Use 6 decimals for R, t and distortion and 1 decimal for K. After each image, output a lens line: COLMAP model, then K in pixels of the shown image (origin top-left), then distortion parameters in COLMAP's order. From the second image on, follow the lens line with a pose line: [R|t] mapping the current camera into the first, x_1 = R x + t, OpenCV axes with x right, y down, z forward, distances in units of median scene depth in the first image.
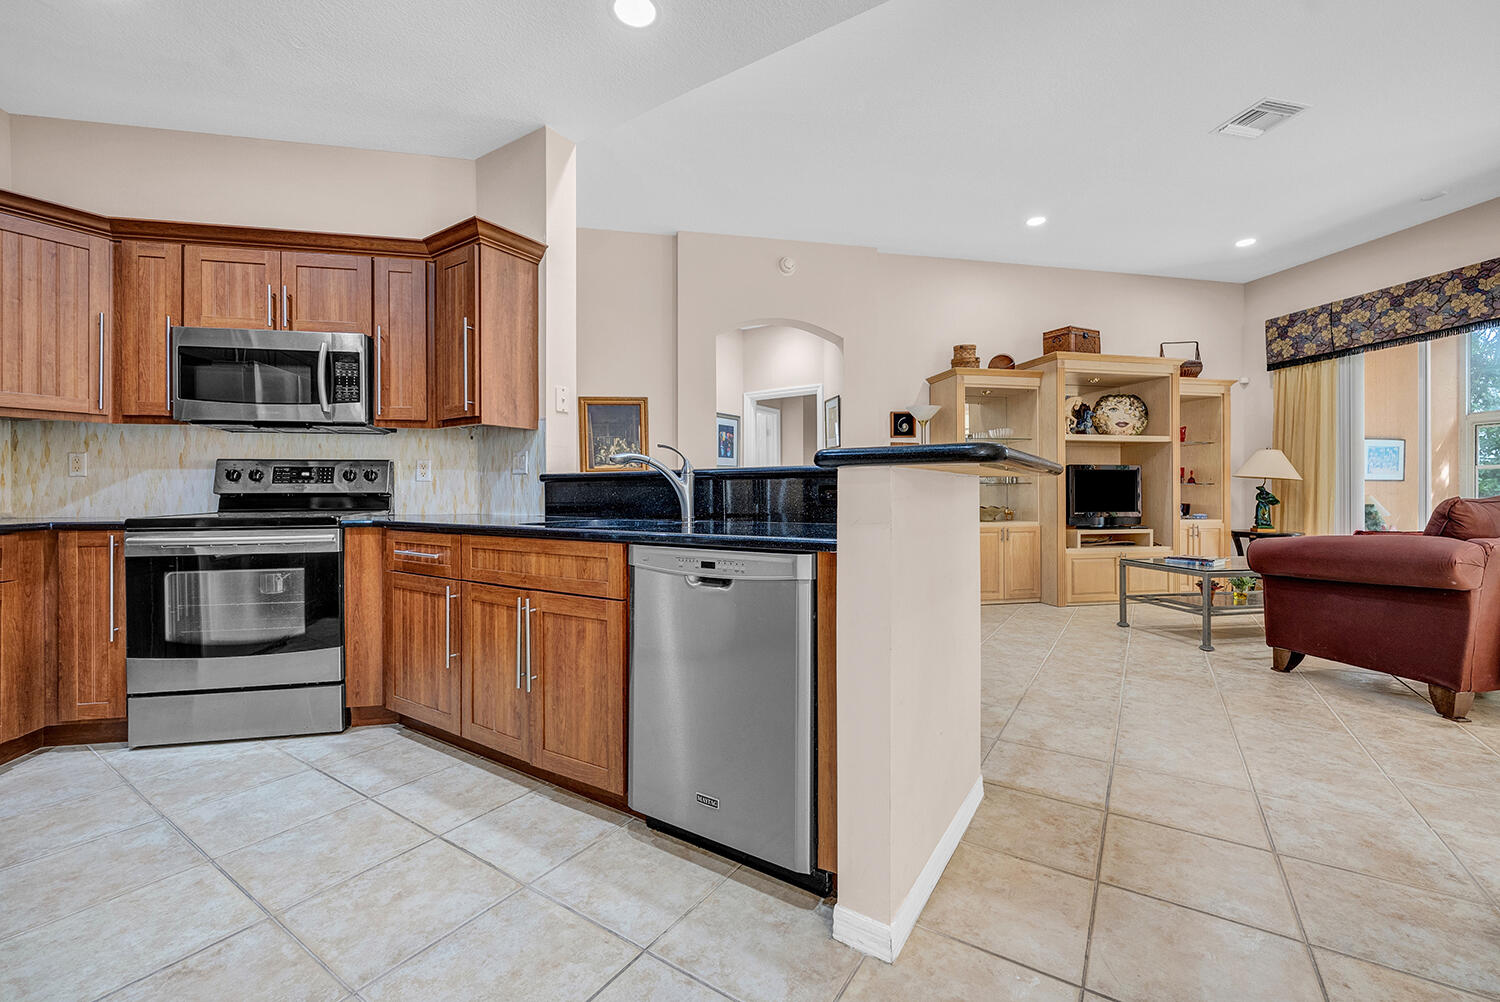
lens RADIAL K [[612.4, 0, 743.9], [0, 612.4, 494.2], [0, 0, 1]] dist [0.000467, -0.002186]
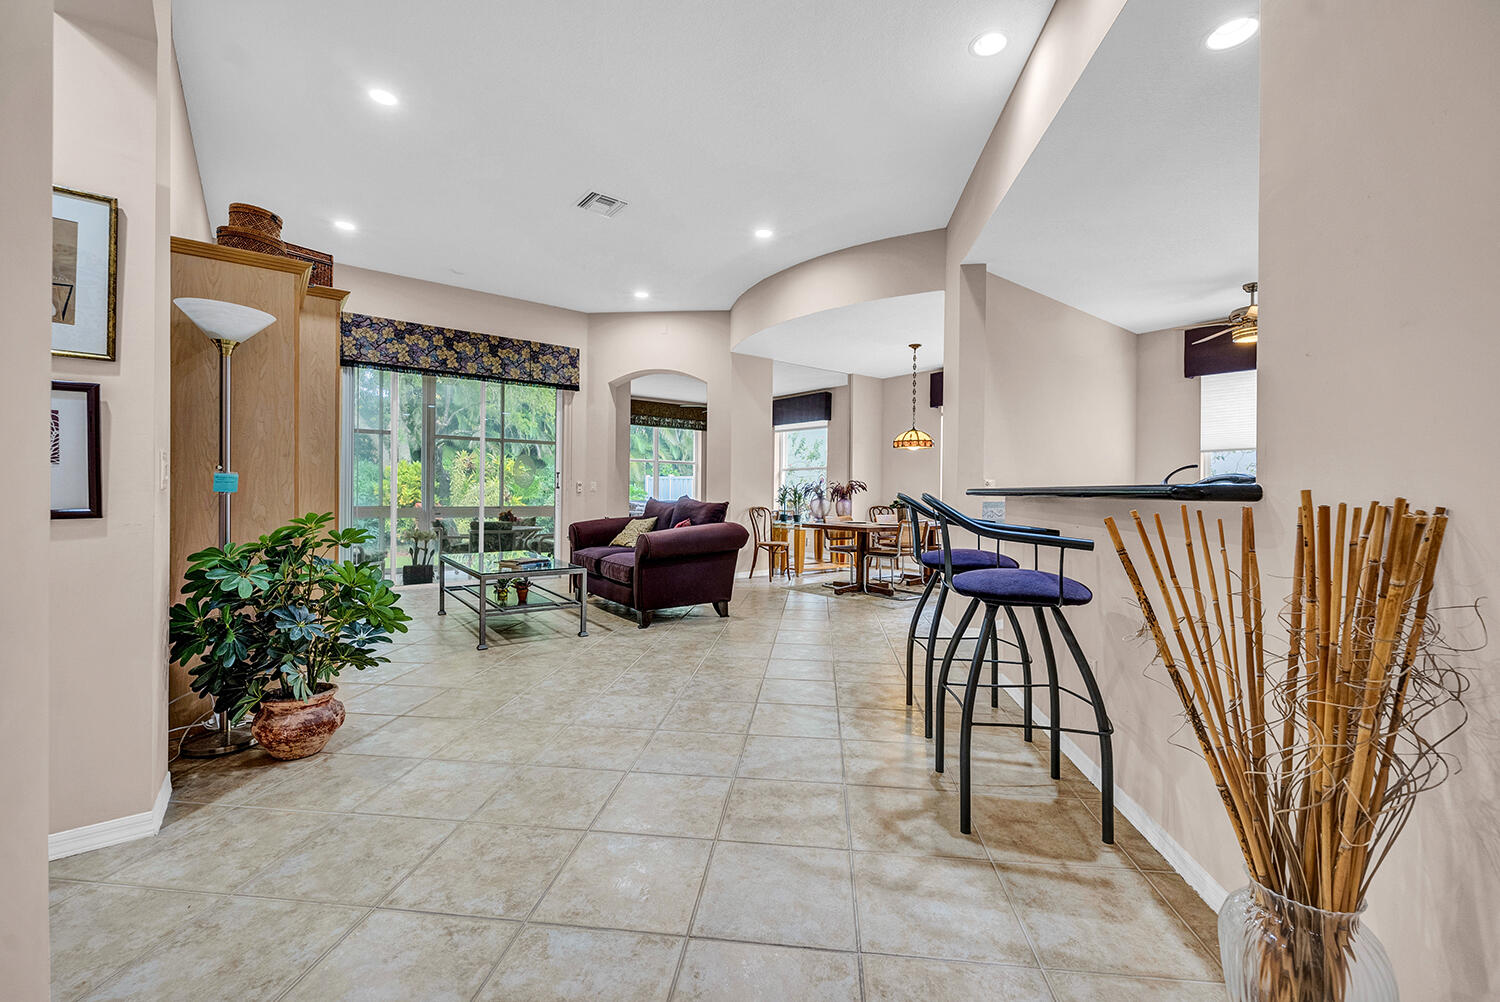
lens RADIAL K [[612.4, 0, 750.9], [0, 612.4, 495.1], [0, 0, 1]] dist [0.000467, -0.002186]
pose [[-0.458431, -0.007454, 0.888699, -0.314772], [-0.008699, 0.999955, 0.003899, -0.013408], [-0.888687, -0.005943, -0.458475, 0.955316]]
